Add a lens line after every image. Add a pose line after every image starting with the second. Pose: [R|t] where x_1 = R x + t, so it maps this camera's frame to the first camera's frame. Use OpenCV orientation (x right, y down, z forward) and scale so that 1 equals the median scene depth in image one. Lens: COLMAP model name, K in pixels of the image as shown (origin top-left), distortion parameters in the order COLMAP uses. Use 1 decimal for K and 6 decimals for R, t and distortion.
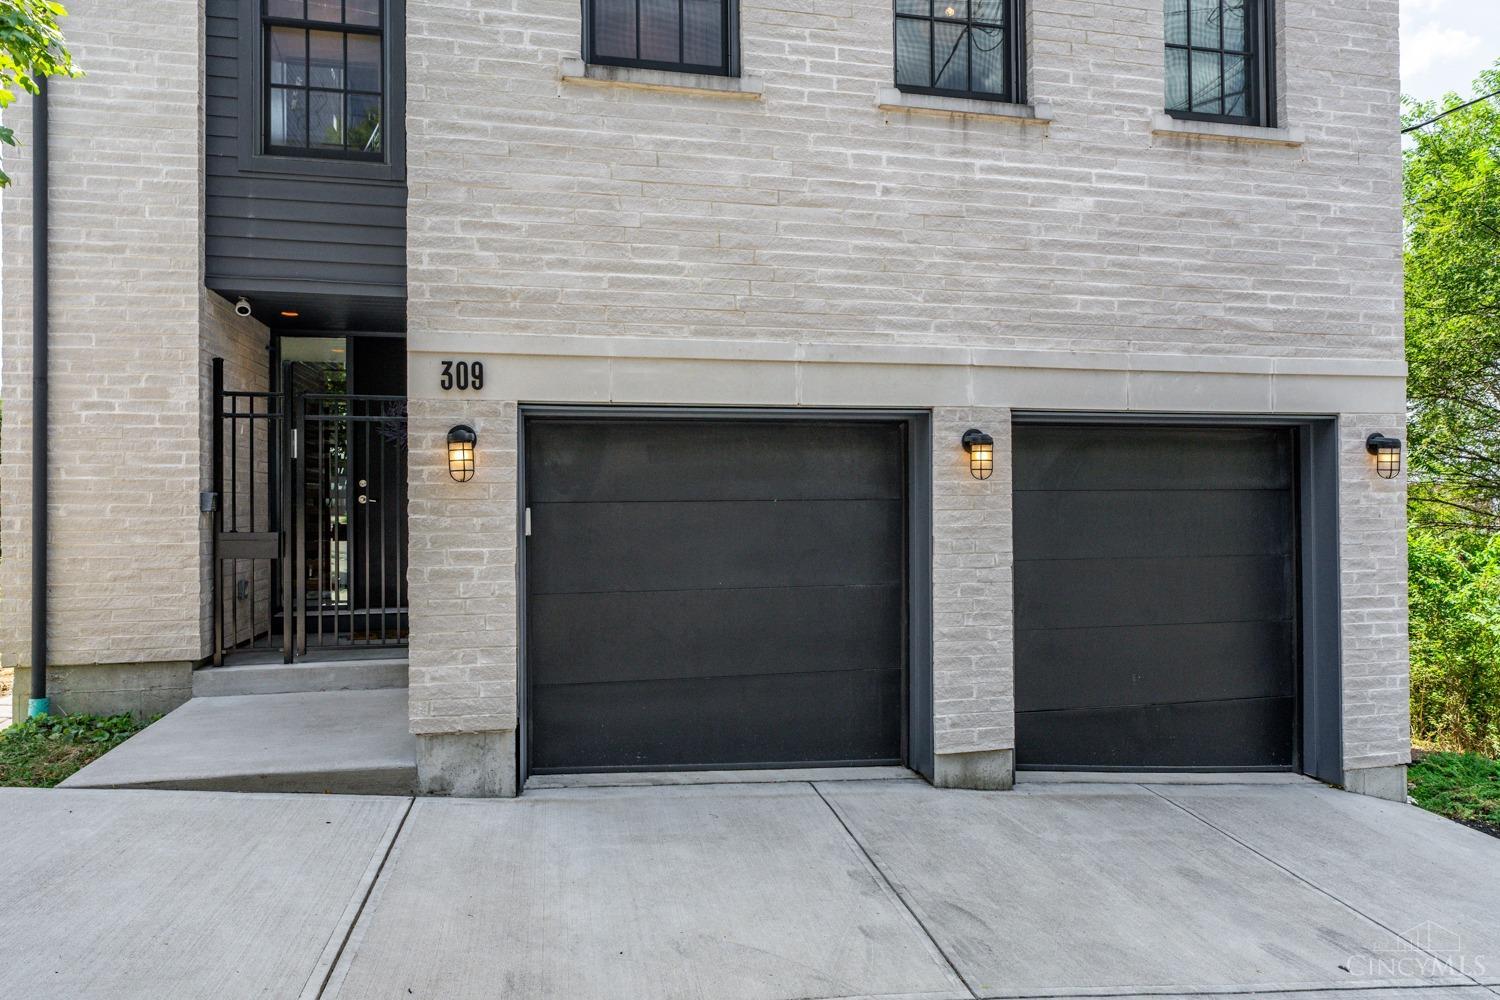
lens RADIAL K [[837.2, 0, 743.6], [0, 837.2, 493.0], [0, 0, 1]] dist [-0.002971, 0.003082]
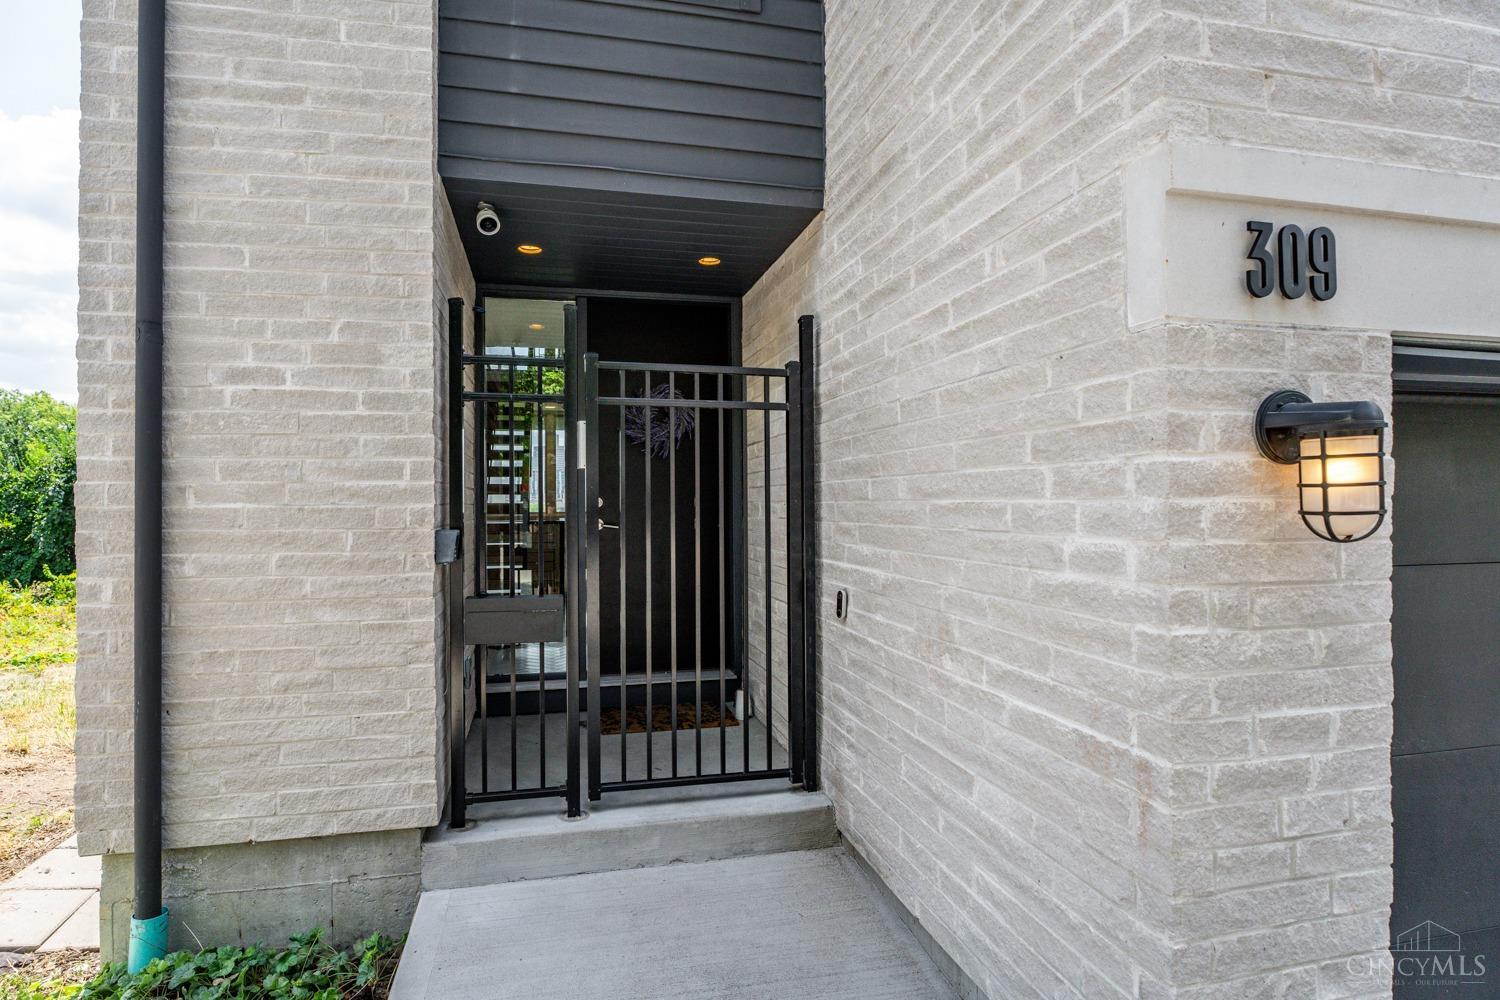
lens RADIAL K [[733.8, 0, 782.9], [0, 733.8, 494.7], [0, 0, 1]] dist [-0.005387, -0.001249]
pose [[0.999546, -0.000369, 0.030130, -0.452870], [0.000371, 1.000000, -0.000045, -0.026039], [-0.030130, 0.000056, 0.999546, 0.524304]]
